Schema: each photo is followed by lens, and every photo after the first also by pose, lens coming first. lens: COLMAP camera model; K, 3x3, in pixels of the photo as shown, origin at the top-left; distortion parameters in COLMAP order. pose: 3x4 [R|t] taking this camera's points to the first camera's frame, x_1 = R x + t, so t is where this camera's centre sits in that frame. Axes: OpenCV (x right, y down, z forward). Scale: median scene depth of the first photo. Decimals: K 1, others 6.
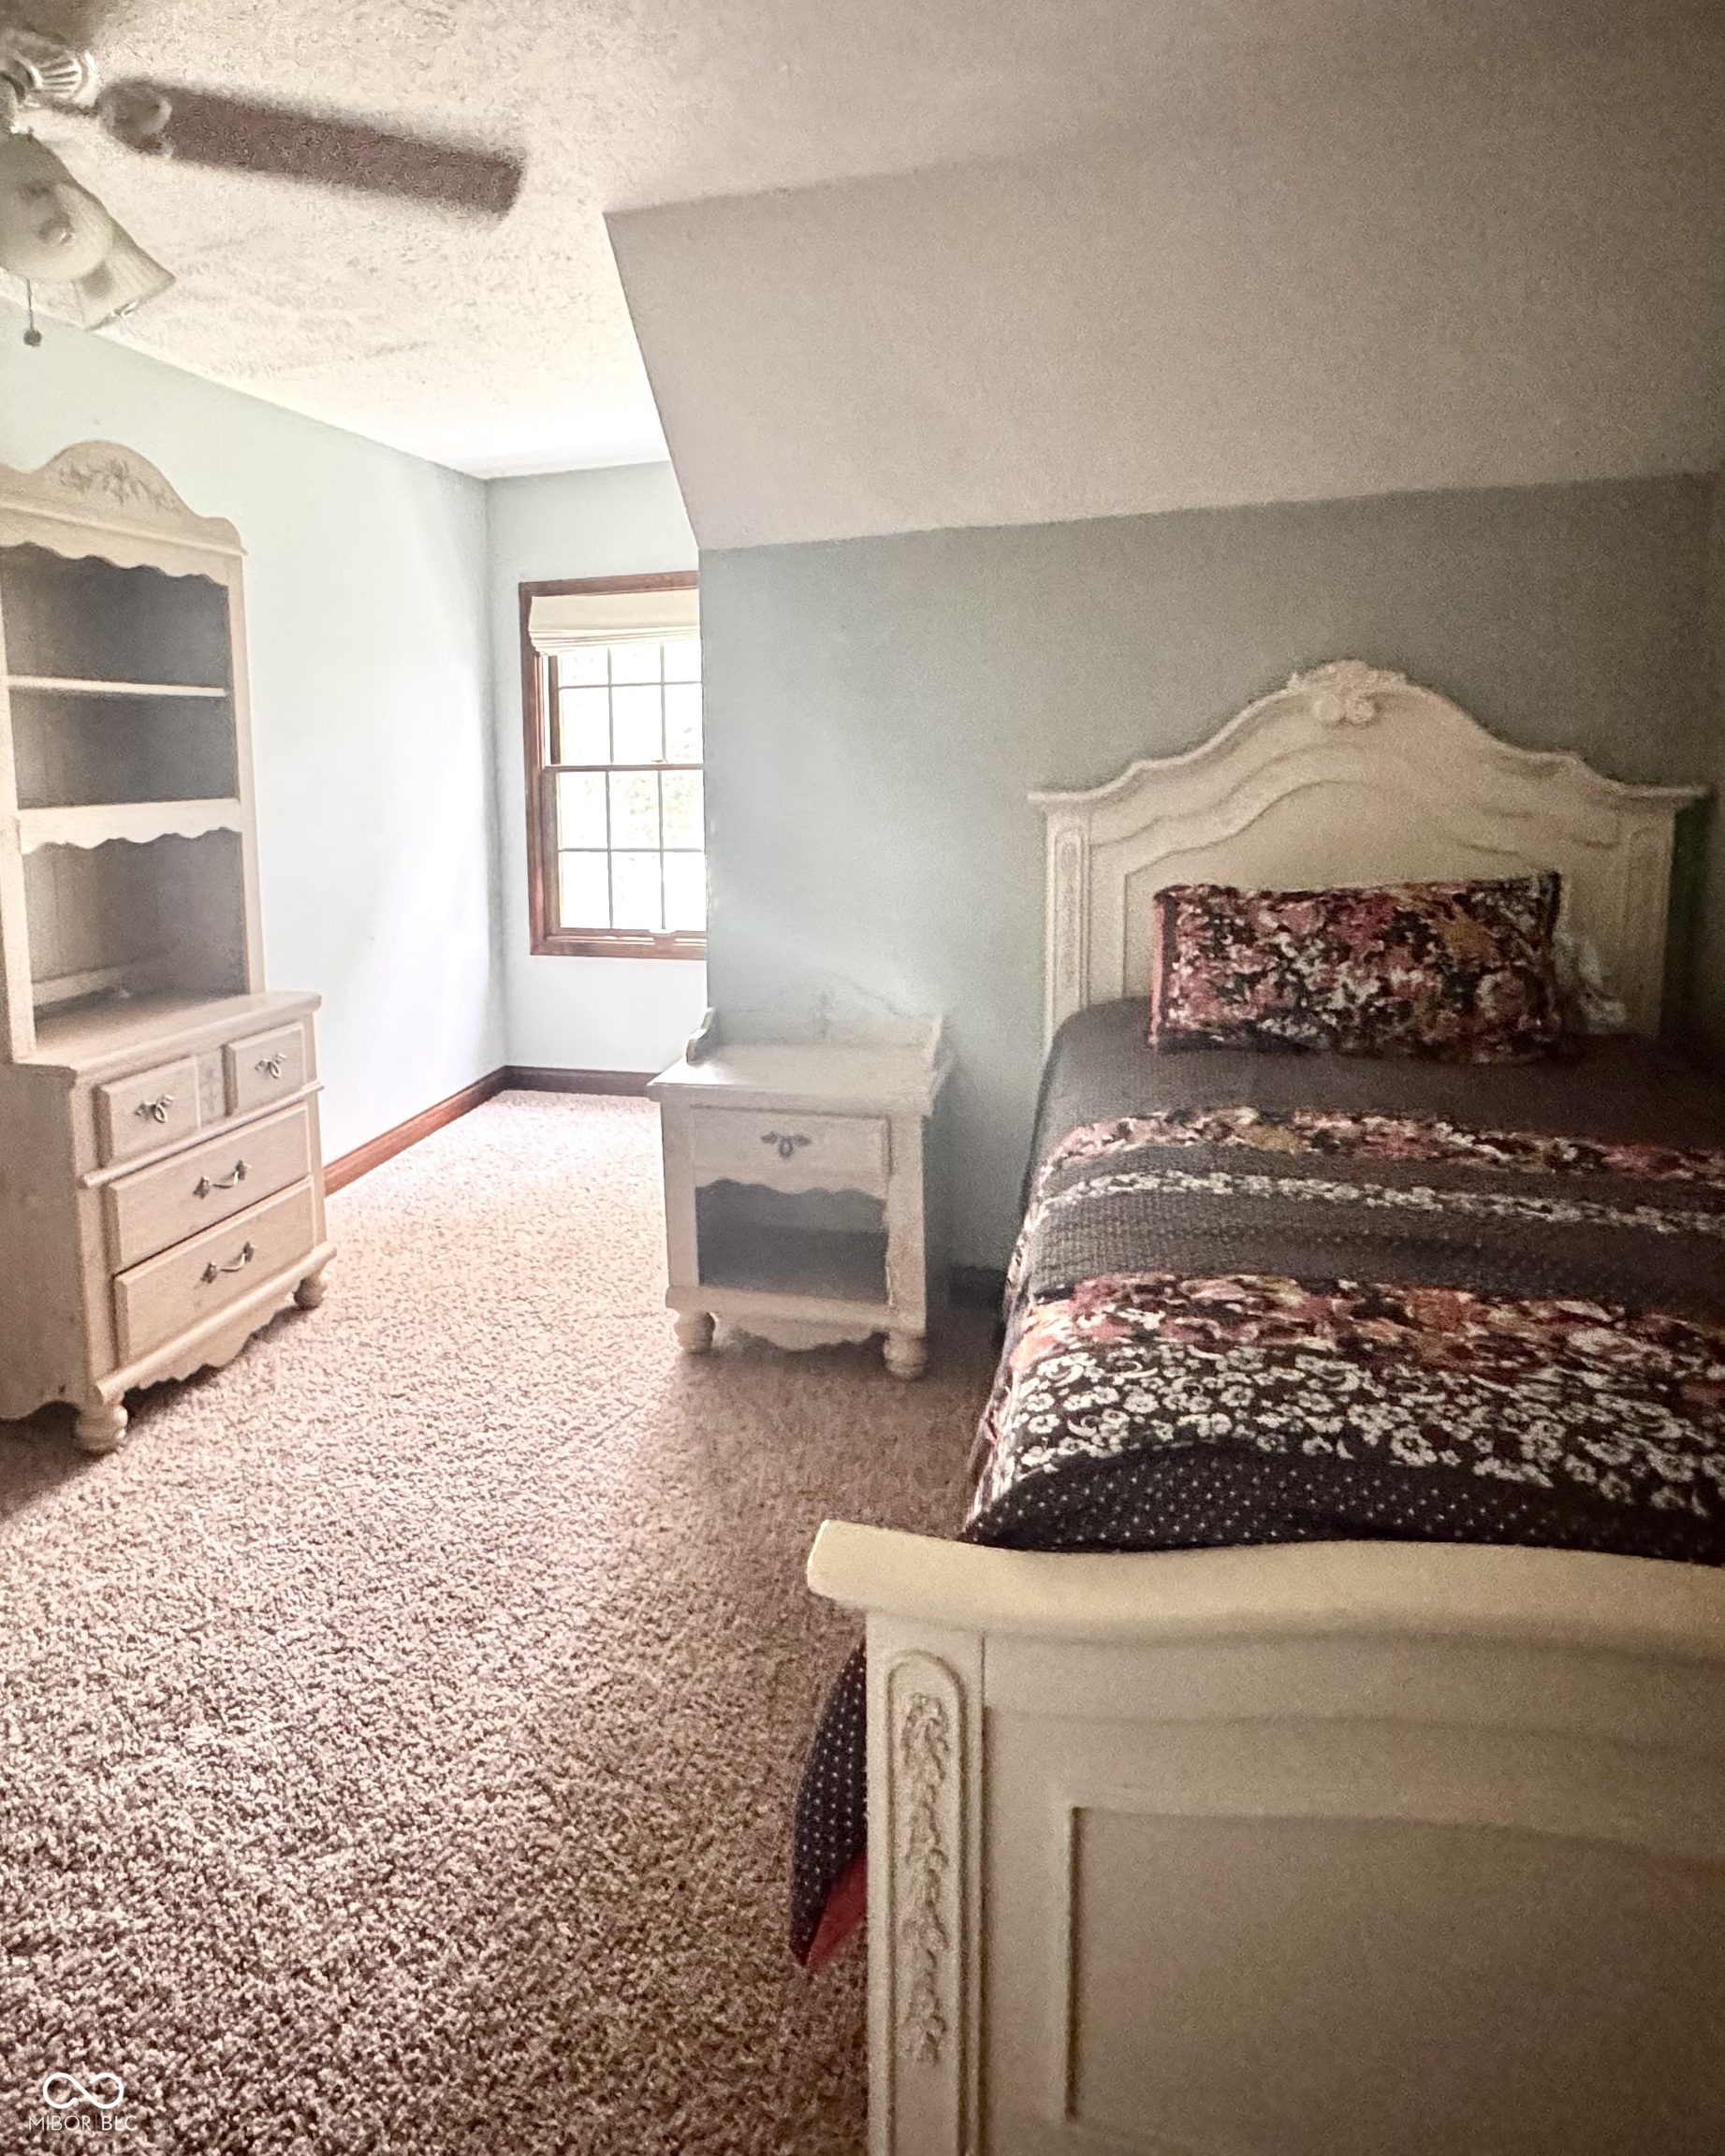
lens RADIAL K [[1384.2, 0, 861.6], [0, 1384.2, 959.6], [0, 0, 1]] dist [-0.001470, -0.002629]
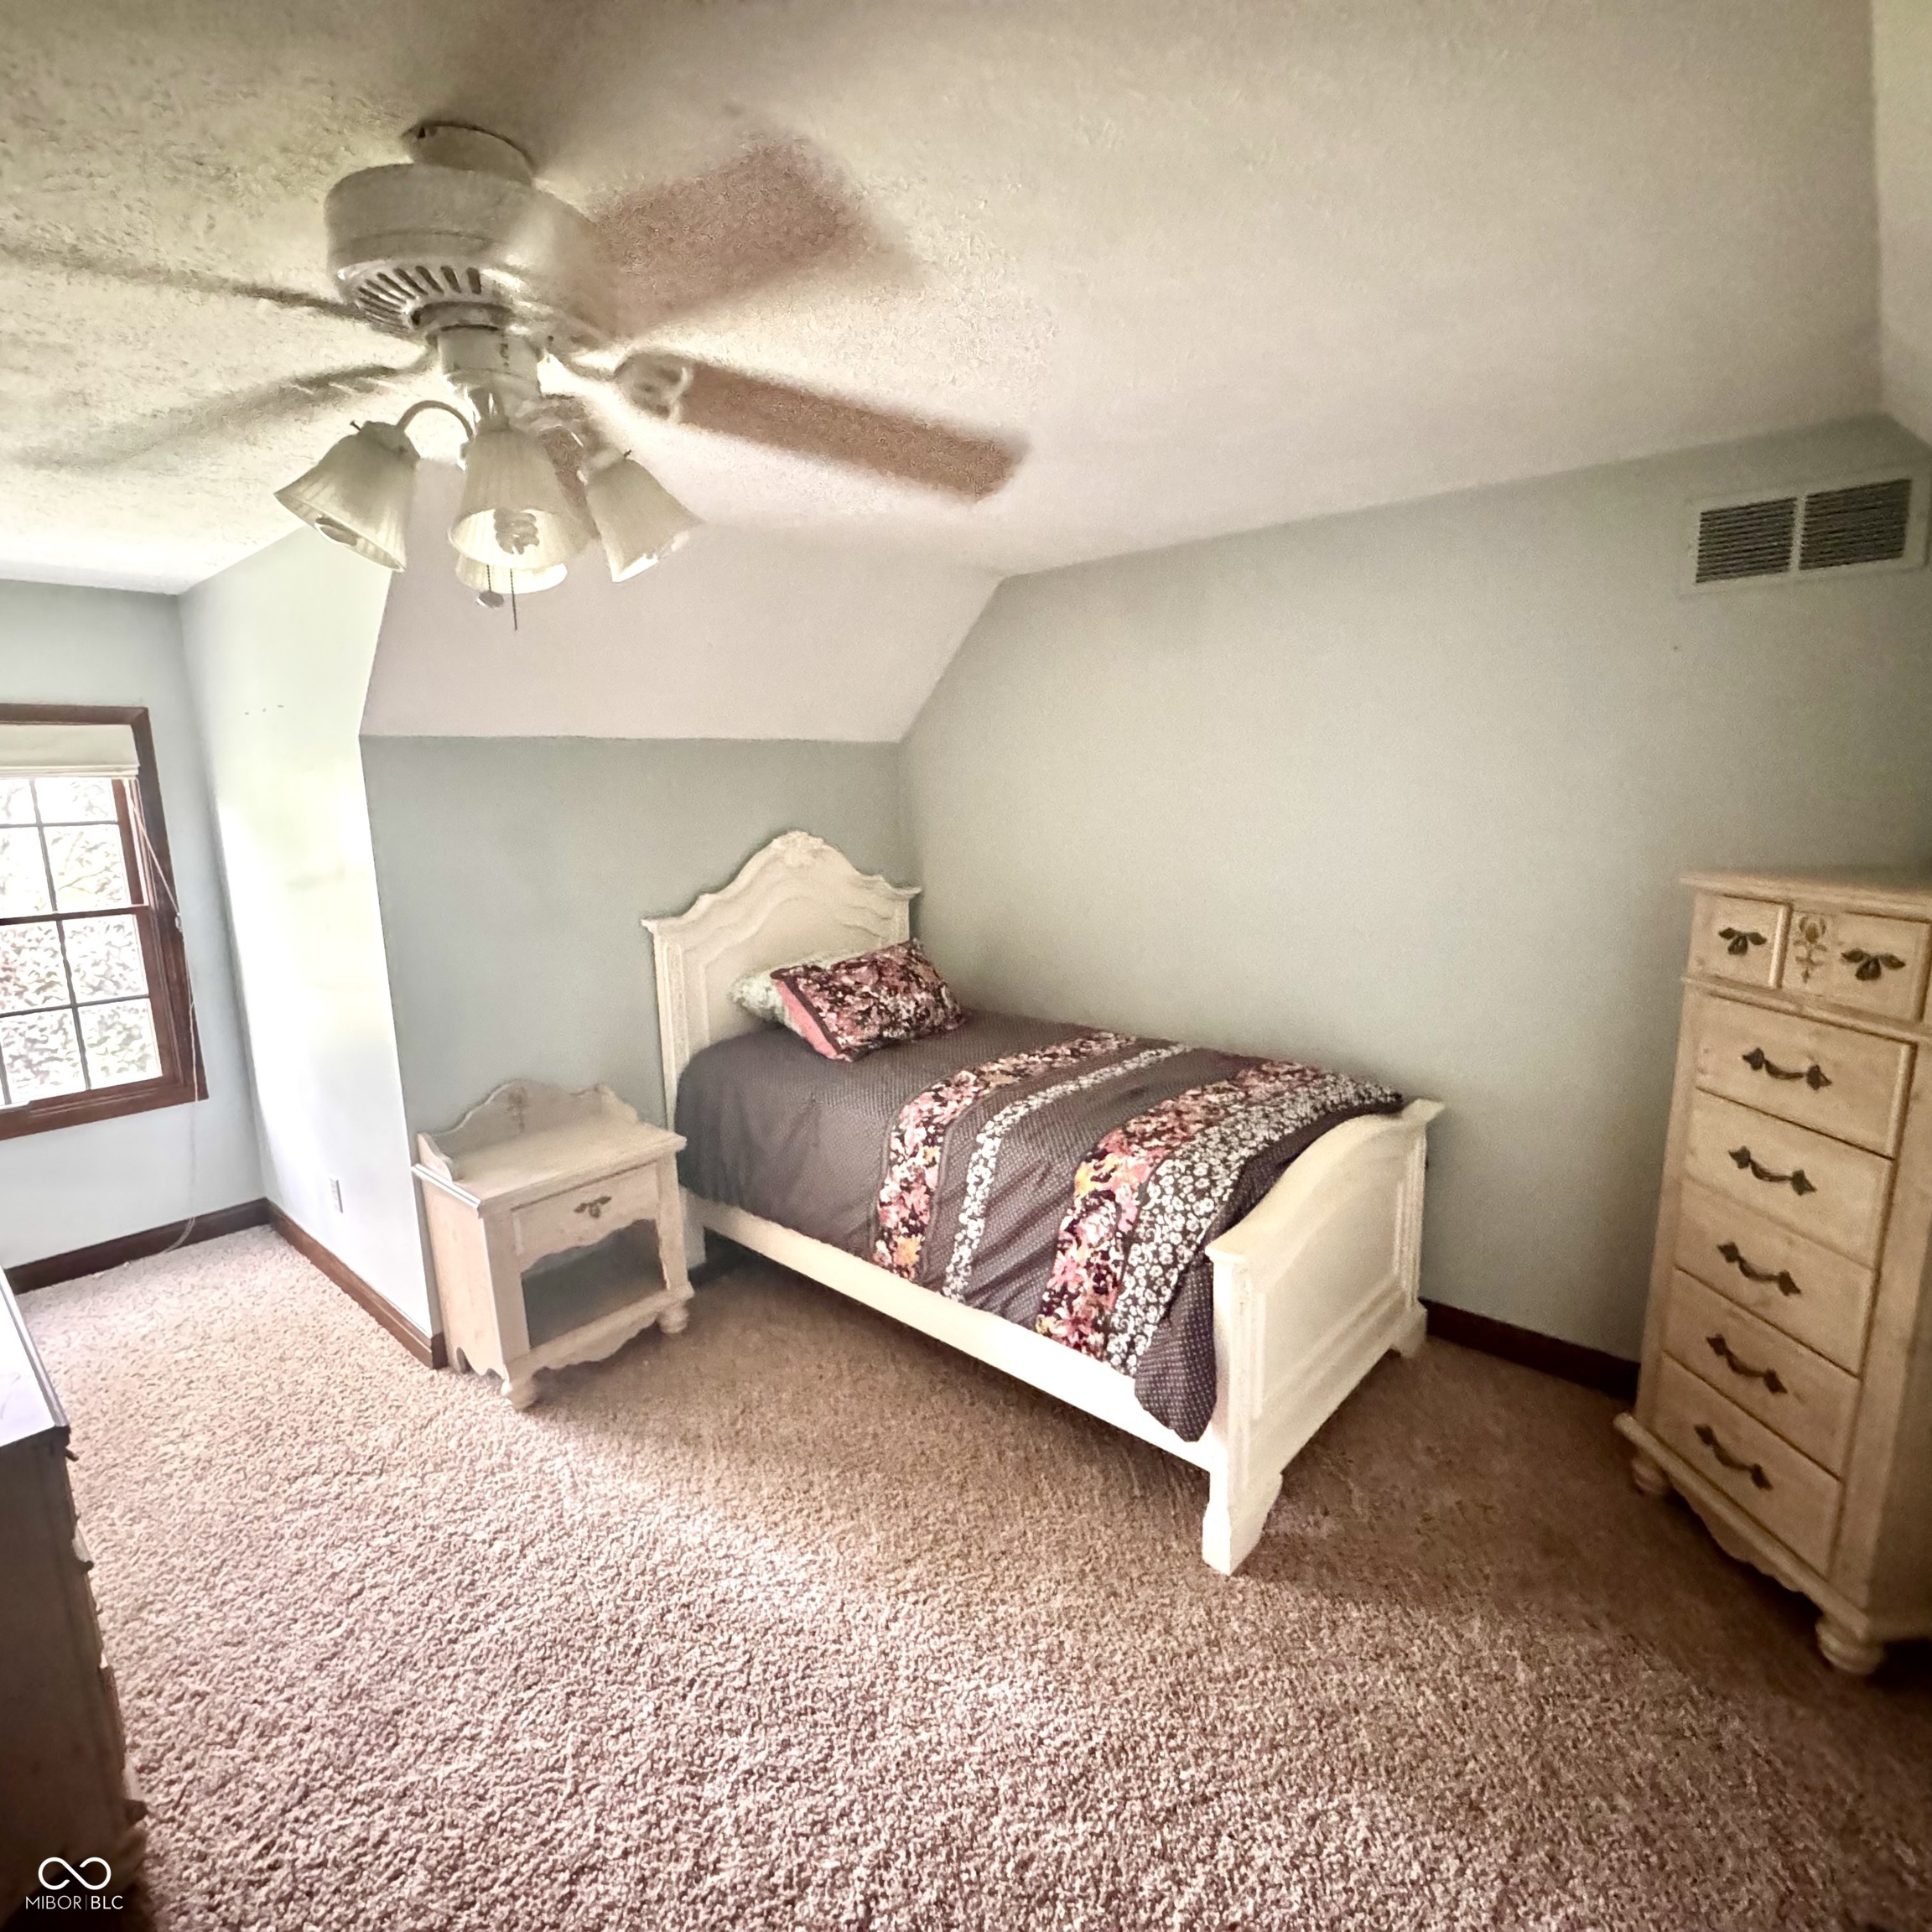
lens RADIAL K [[1028.3, 0, 966.0], [0, 1028.3, 966.0], [0, 0, 1]] dist [-0.000544, 0.000377]
pose [[0.380649, -0.148809, 0.912668, -1.083285], [0.136367, 0.985209, 0.103762, -0.203209], [-0.914609, 0.084961, 0.395312, 0.379851]]
